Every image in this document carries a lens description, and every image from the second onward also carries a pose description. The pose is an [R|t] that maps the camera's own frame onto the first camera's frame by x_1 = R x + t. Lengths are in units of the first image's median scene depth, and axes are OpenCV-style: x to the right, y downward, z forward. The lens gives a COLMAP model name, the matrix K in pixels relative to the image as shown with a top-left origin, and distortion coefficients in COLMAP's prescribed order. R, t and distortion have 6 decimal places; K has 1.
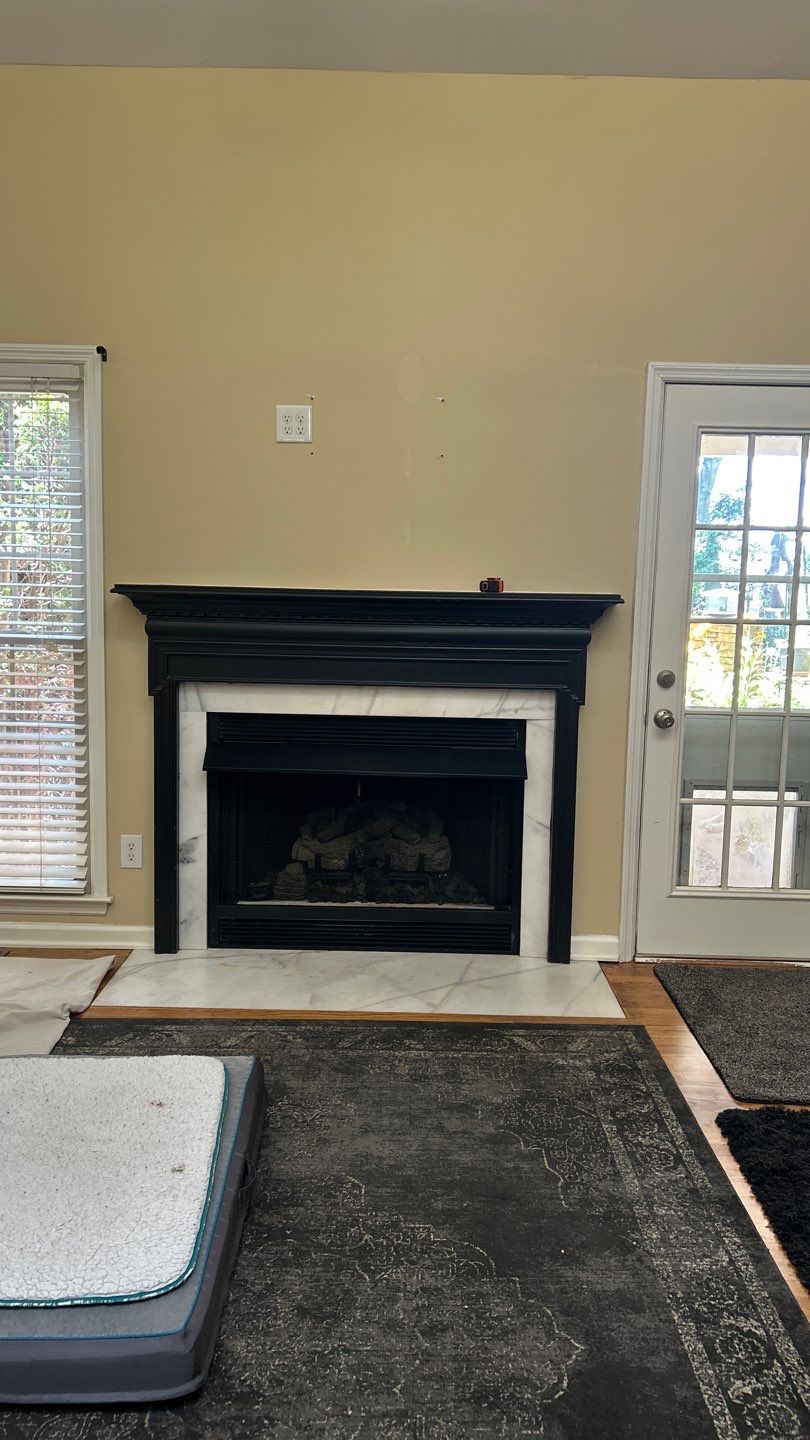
lens RADIAL K [[990.0, 0, 405.0], [0, 990.0, 720.0], [0, 0, 1]] dist [0.004191, 0.000038]
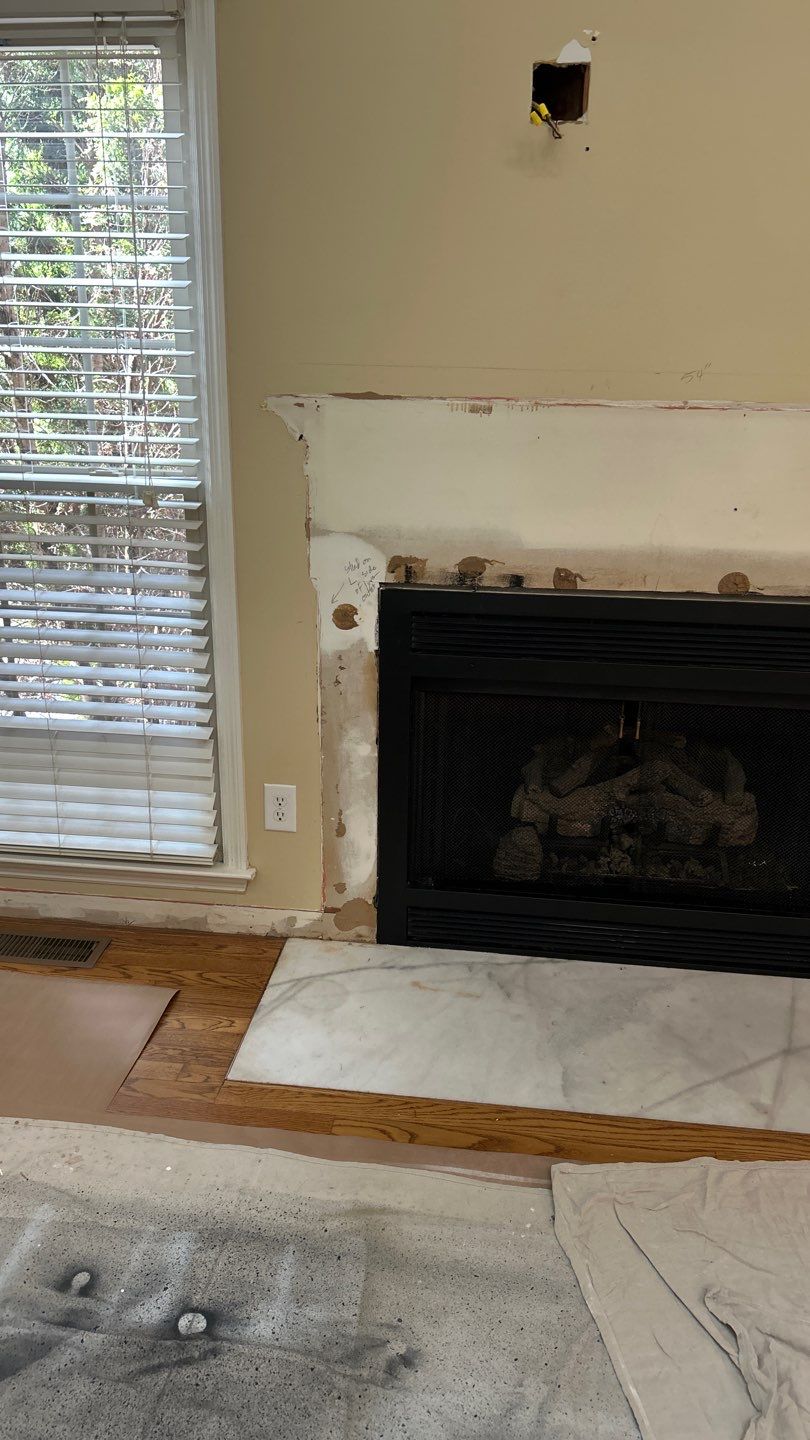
lens RADIAL K [[1055.0, 0, 405.0], [0, 1055.0, 720.0], [0, 0, 1]] dist [0.104165, -0.144367]
pose [[0.992221, 0.036886, -0.118900, -0.109709], [-0.010288, 0.976125, 0.216967, -0.083178], [0.124065, -0.214056, 0.968911, 0.330428]]
